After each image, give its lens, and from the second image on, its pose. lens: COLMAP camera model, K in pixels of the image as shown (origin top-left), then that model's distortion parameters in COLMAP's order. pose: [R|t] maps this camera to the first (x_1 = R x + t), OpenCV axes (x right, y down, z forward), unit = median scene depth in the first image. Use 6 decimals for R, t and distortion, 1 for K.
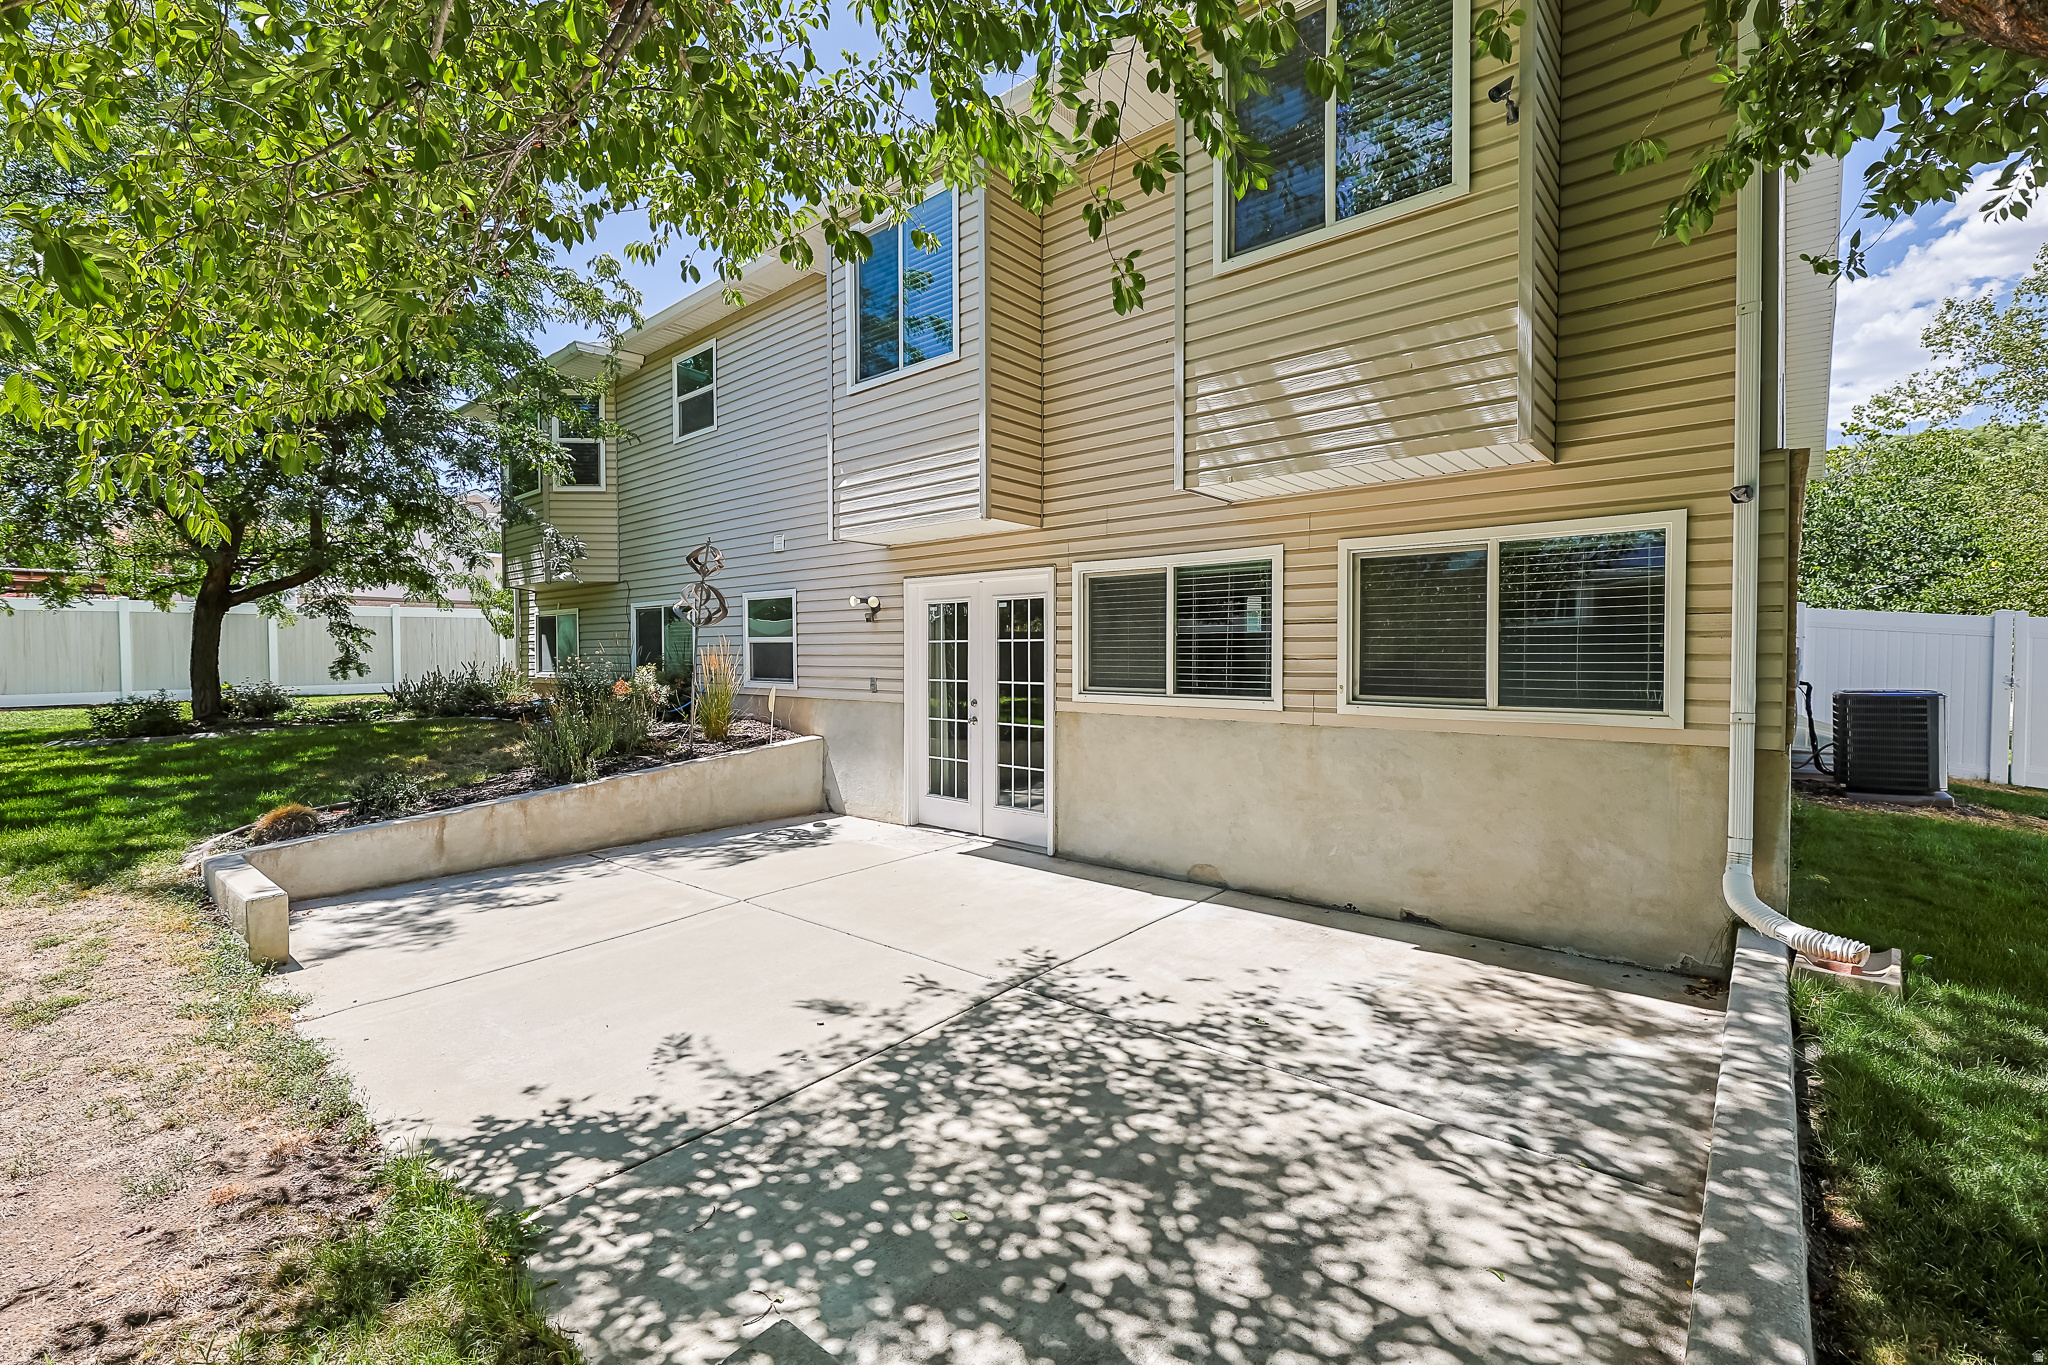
lens RADIAL K [[858.9, 0, 1024.7], [0, 858.9, 673.6], [0, 0, 1]] dist [0.001100, 0.000127]
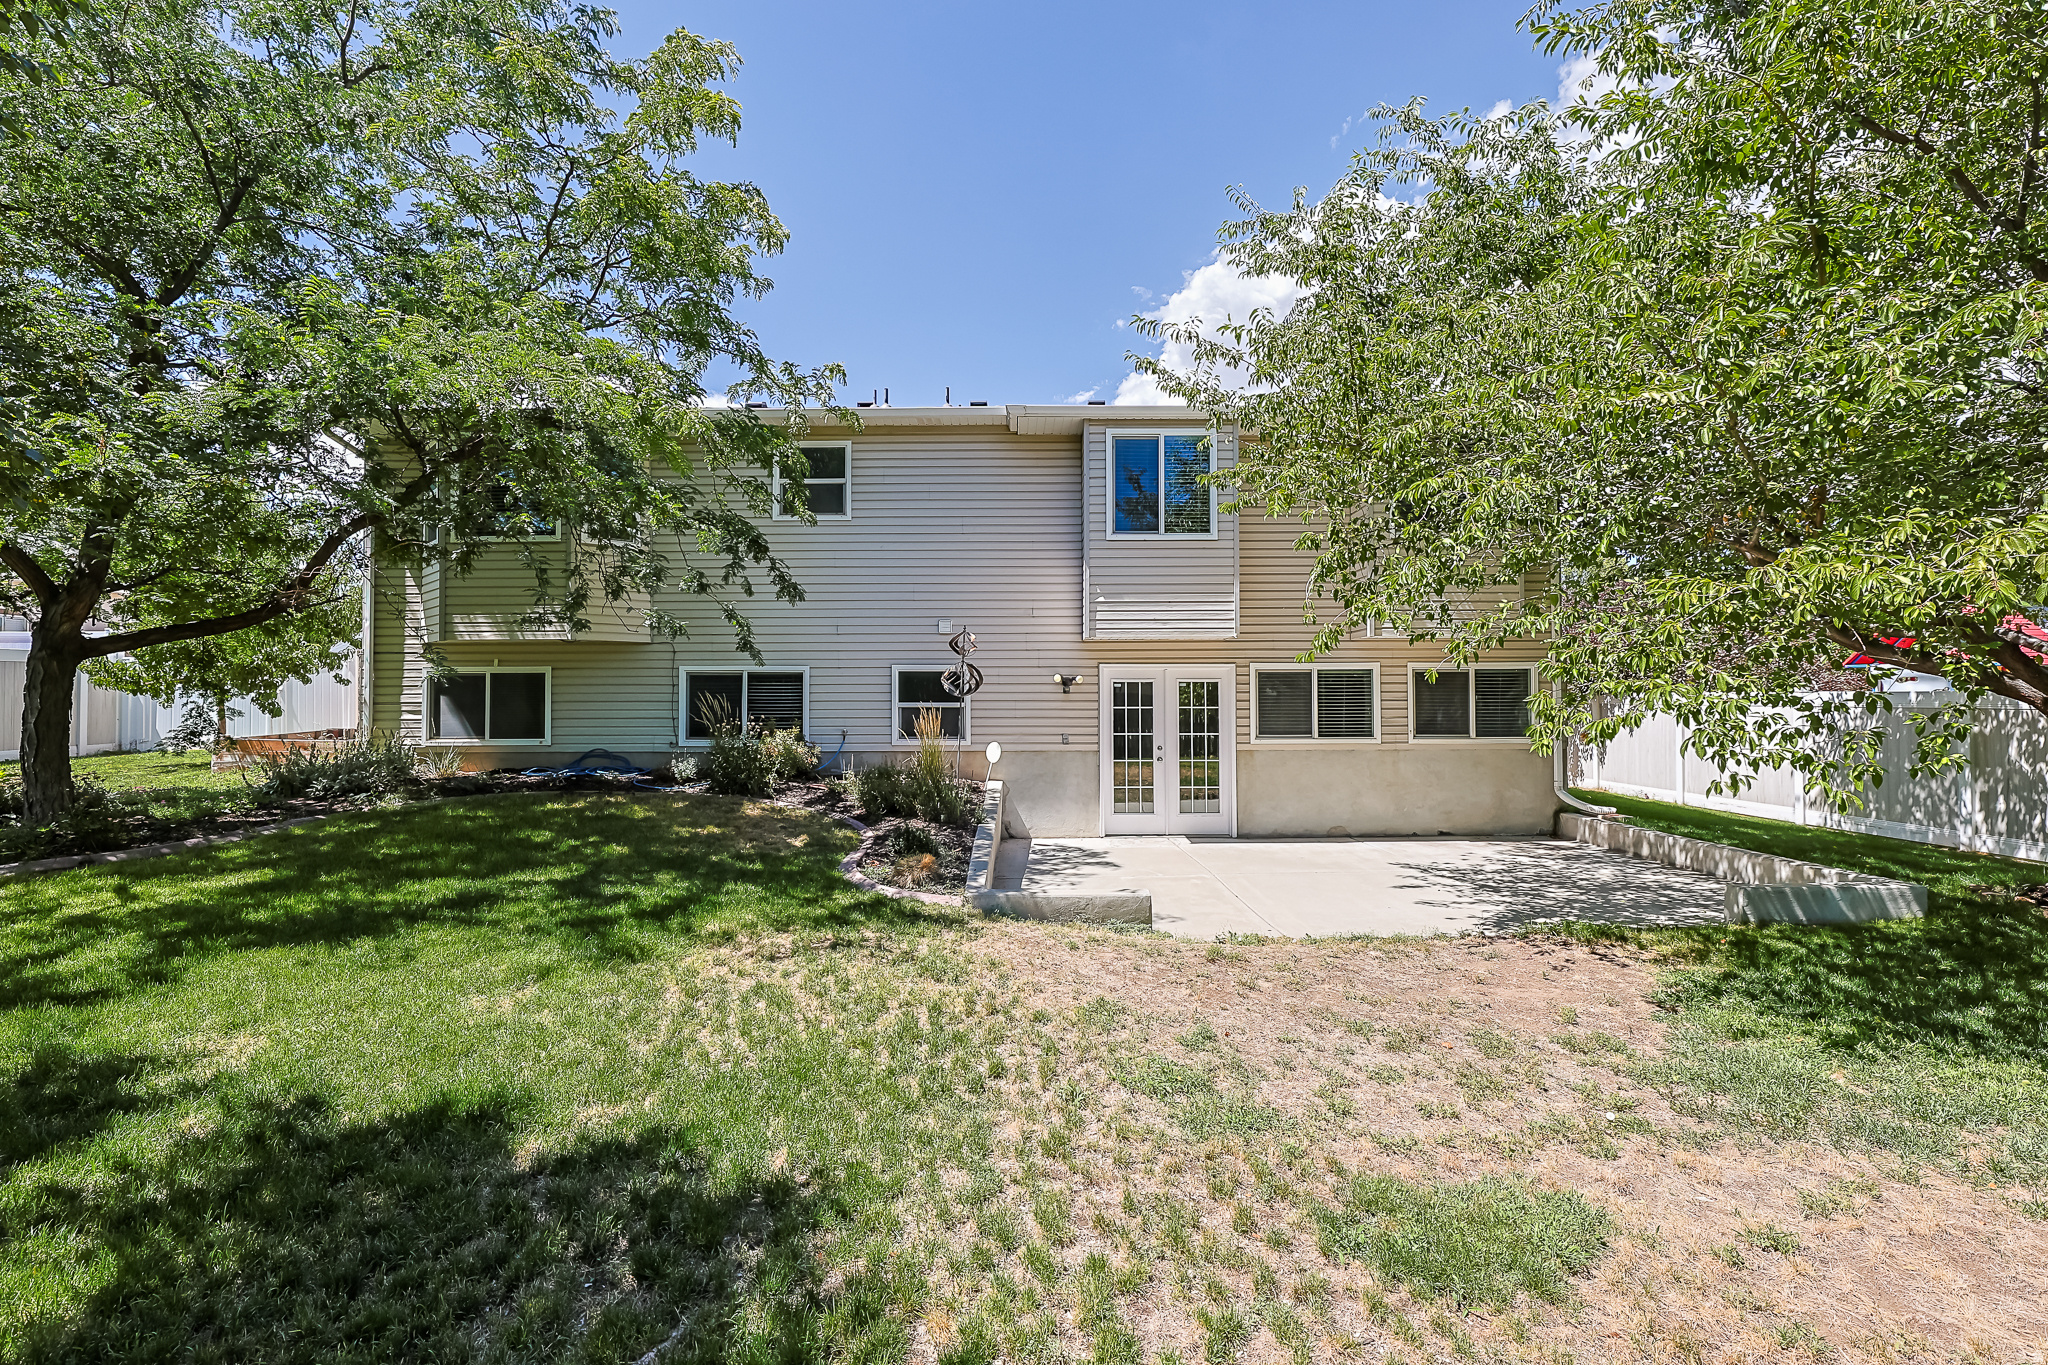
lens RADIAL K [[858.9, 0, 1015.7], [0, 858.9, 677.4], [0, 0, 1]] dist [0.001100, 0.000127]
pose [[0.765615, -0.002960, 0.643292, -1.348150], [0.018052, 0.999694, -0.016884, -0.076315], [-0.643045, 0.024540, 0.765435, -0.008601]]
